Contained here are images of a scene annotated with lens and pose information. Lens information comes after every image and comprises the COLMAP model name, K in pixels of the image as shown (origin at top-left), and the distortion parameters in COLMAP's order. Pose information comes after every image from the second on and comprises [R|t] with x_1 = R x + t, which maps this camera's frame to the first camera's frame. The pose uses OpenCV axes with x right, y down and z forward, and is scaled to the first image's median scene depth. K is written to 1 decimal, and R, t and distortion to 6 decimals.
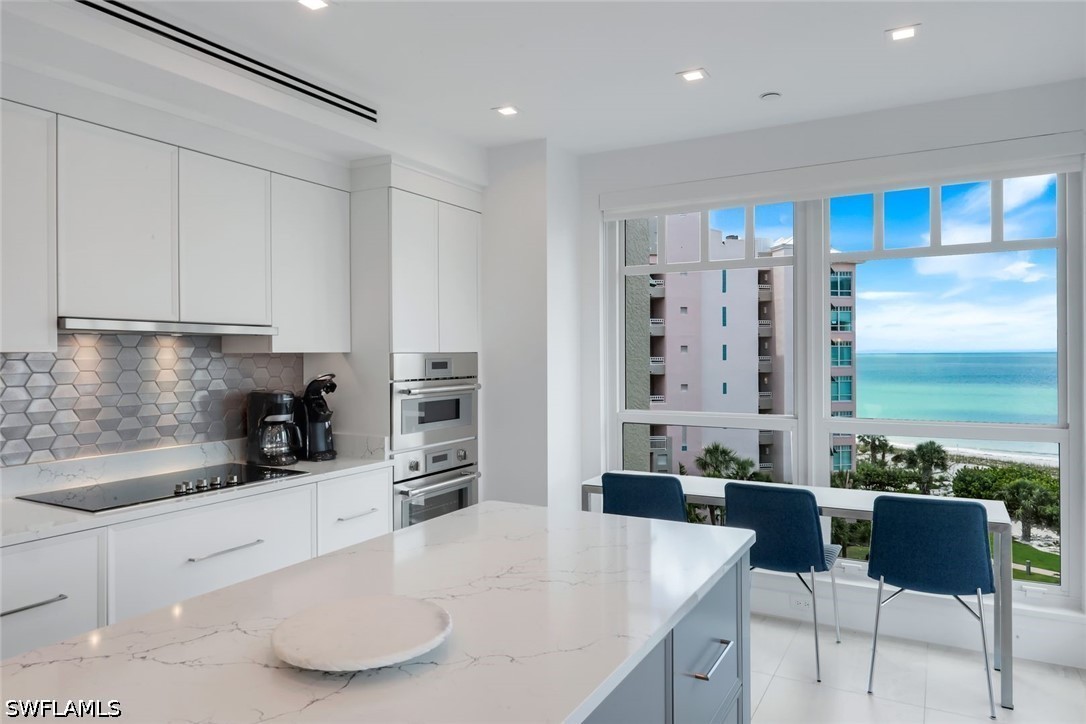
lens RADIAL K [[694.7, 0, 543.3], [0, 694.7, 356.5], [0, 0, 1]] dist [-0.005636, -0.002951]
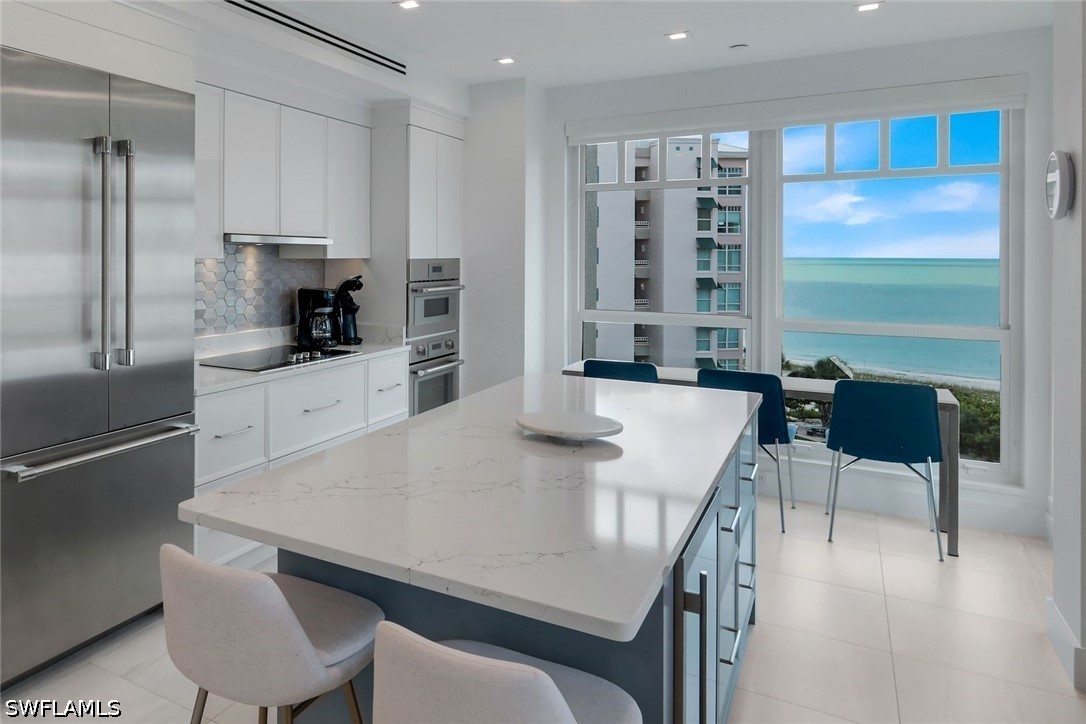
lens RADIAL K [[519.7, 0, 523.0], [0, 519.7, 267.5], [0, 0, 1]] dist [0.001098, -0.001116]
pose [[0.994369, 0.009485, -0.105544, 0.083617], [-0.008930, 0.999944, 0.005732, 0.002392], [0.105592, -0.004757, 0.994398, 0.105970]]
